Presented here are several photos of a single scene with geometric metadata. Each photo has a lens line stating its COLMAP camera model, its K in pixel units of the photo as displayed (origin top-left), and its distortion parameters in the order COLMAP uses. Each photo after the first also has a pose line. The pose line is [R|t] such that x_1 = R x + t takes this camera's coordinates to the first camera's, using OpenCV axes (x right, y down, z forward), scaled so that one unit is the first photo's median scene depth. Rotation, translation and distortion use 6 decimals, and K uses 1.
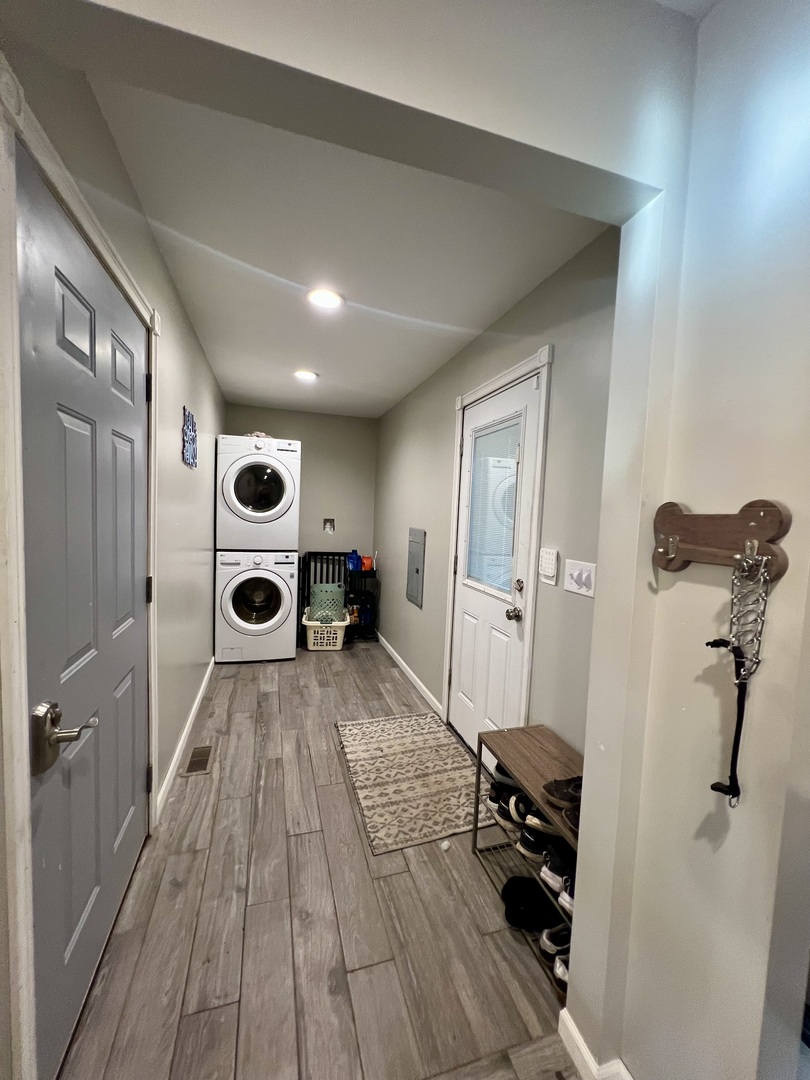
lens RADIAL K [[431.3, 0, 404.7], [0, 431.3, 540.9], [0, 0, 1]] dist [0.002030, 0.000742]
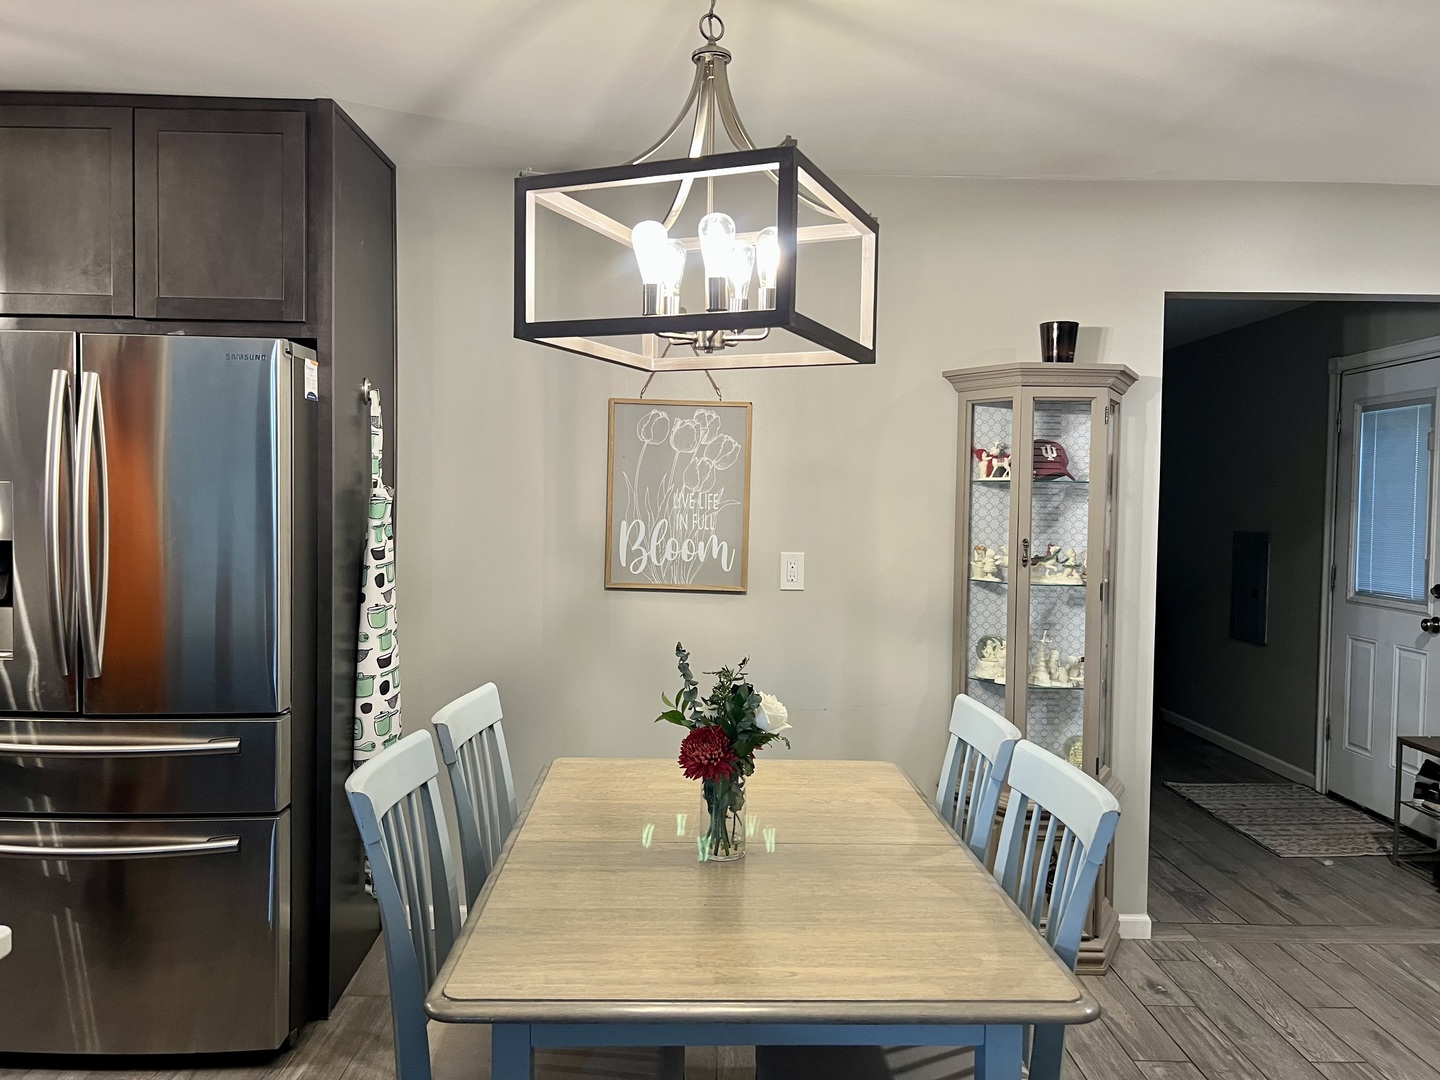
lens RADIAL K [[1083.8, 0, 714.1], [0, 1083.8, 527.7], [0, 0, 1]] dist [0.026189, -0.033838]
pose [[0.957684, -0.015160, -0.287423, -0.506846], [0.003656, 0.999172, -0.040518, 0.061737], [0.287799, 0.037753, 0.956946, -1.543471]]
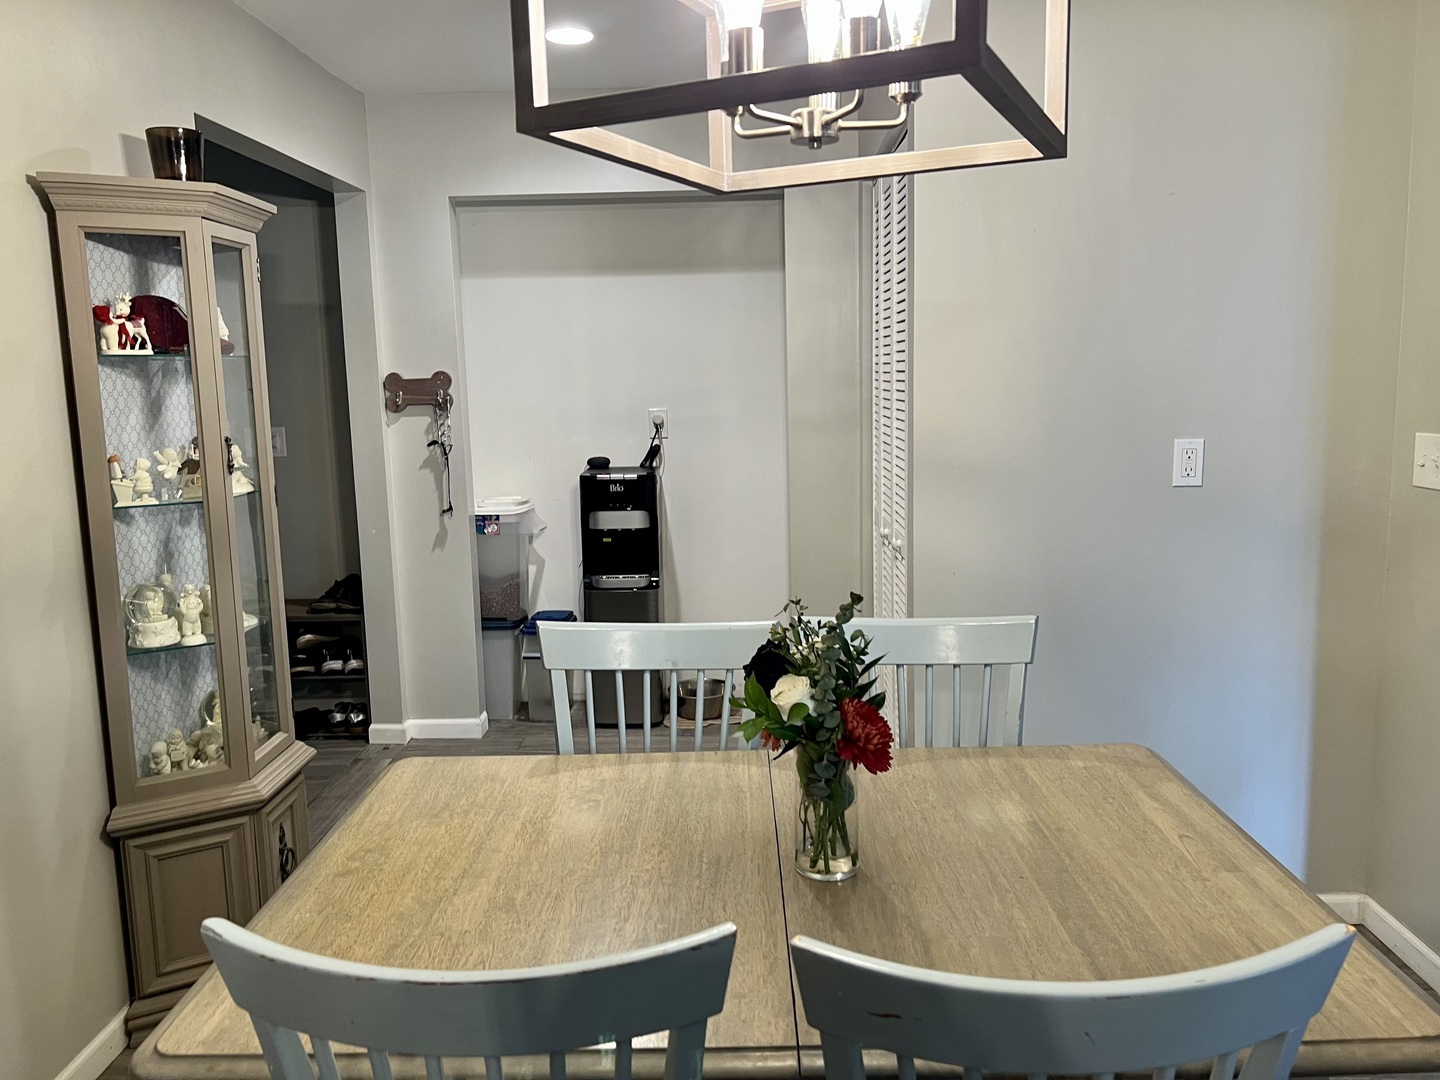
lens RADIAL K [[1083.8, 0, 711.0], [0, 1083.8, 538.9], [0, 0, 1]] dist [0.026189, -0.033838]
pose [[0.333180, -0.193340, 0.922827, -1.421865], [0.100317, 0.980464, 0.169197, -0.019731], [-0.937511, 0.036203, 0.346067, -0.770433]]
